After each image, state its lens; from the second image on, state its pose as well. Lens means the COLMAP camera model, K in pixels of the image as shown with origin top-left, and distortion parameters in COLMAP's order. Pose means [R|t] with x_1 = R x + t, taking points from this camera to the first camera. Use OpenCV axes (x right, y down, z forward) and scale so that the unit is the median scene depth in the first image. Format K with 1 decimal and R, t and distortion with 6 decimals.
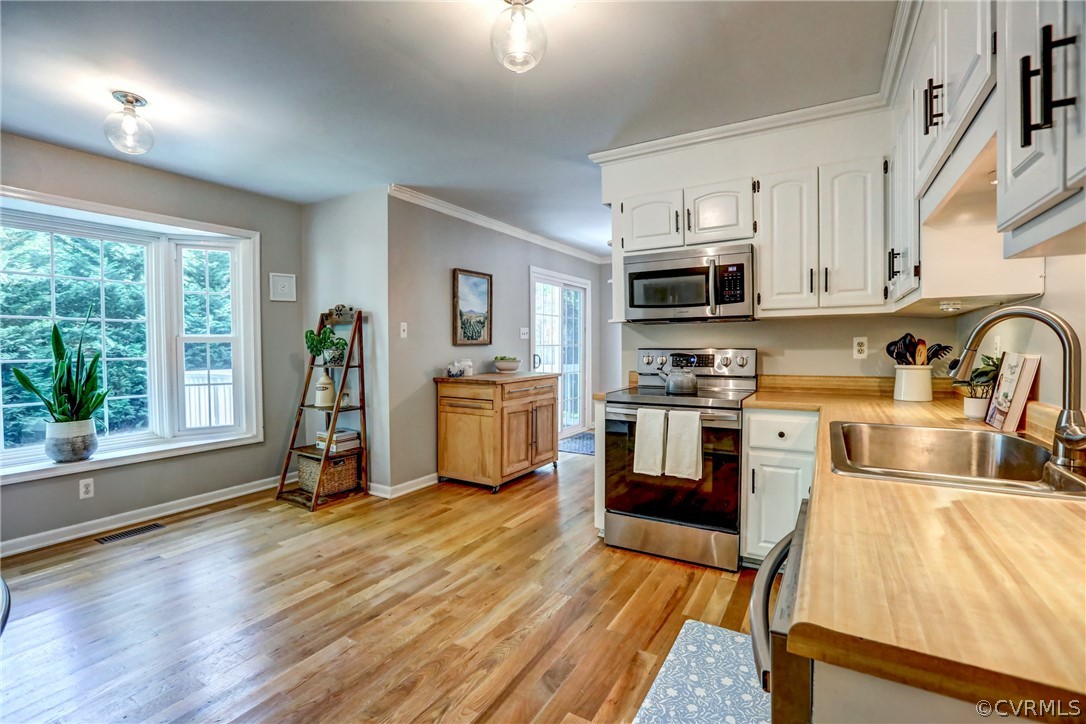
lens RADIAL K [[491.0, 0, 538.0], [0, 491.0, 360.9], [0, 0, 1]] dist [-0.061123, 0.025705]
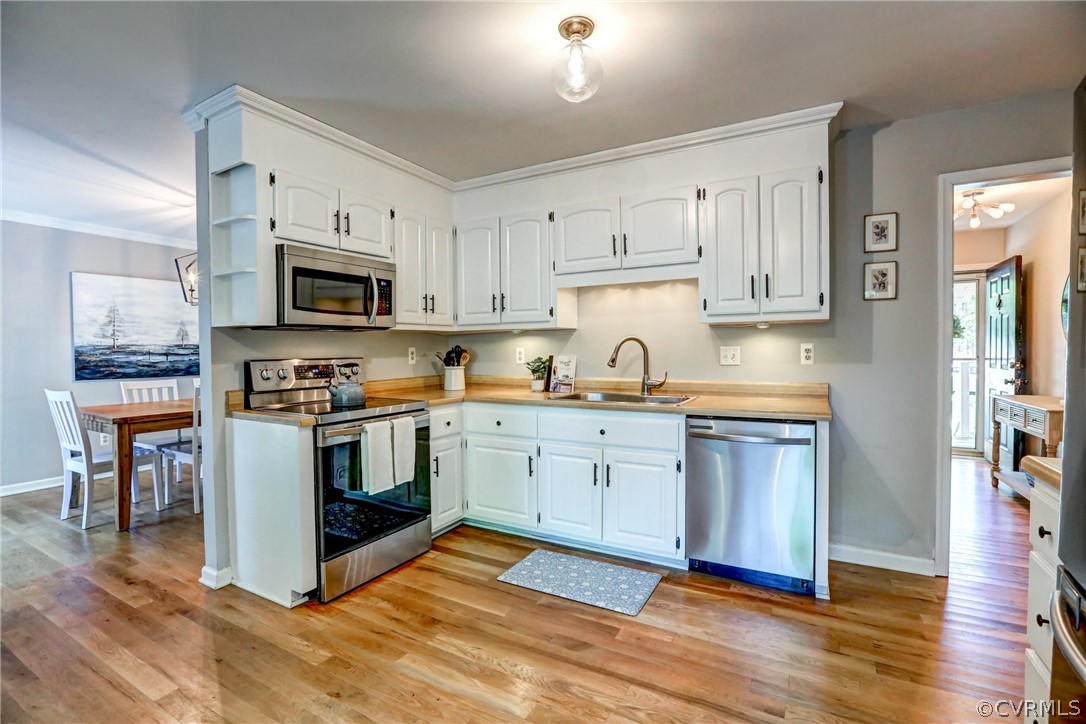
lens RADIAL K [[491.0, 0, 538.0], [0, 491.0, 360.9], [0, 0, 1]] dist [-0.061123, 0.025705]
pose [[-0.027398, -0.018465, 0.999454, -0.733889], [0.042505, 0.998904, 0.019620, -0.025871], [-0.998721, 0.043020, -0.026583, 0.733408]]
